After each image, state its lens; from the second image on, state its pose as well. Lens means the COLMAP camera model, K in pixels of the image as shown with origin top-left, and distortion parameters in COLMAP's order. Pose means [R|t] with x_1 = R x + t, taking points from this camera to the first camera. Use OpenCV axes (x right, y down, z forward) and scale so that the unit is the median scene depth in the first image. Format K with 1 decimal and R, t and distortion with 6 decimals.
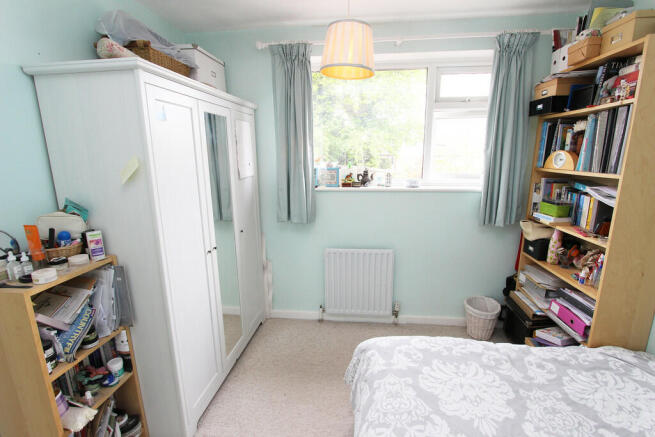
lens RADIAL K [[300.8, 0, 331.7], [0, 300.8, 218.8], [0, 0, 1]] dist [-0.038538, 0.009180]
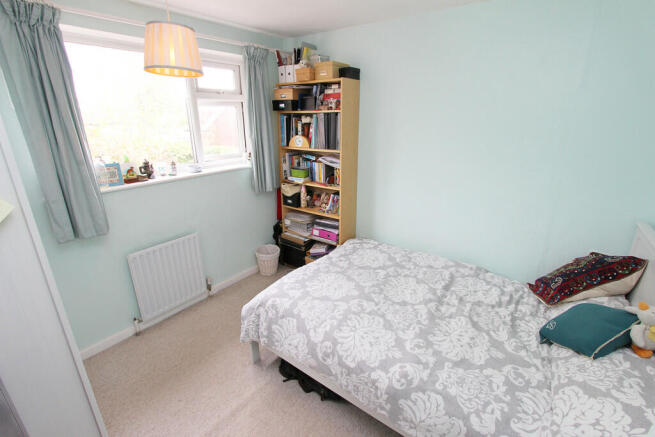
lens RADIAL K [[300.8, 0, 331.7], [0, 300.8, 218.8], [0, 0, 1]] dist [-0.038538, 0.009180]
pose [[0.501847, -0.273603, 0.820543, -0.531874], [0.180441, 0.960897, 0.210044, -0.103797], [-0.845926, 0.042650, 0.531593, 0.023693]]
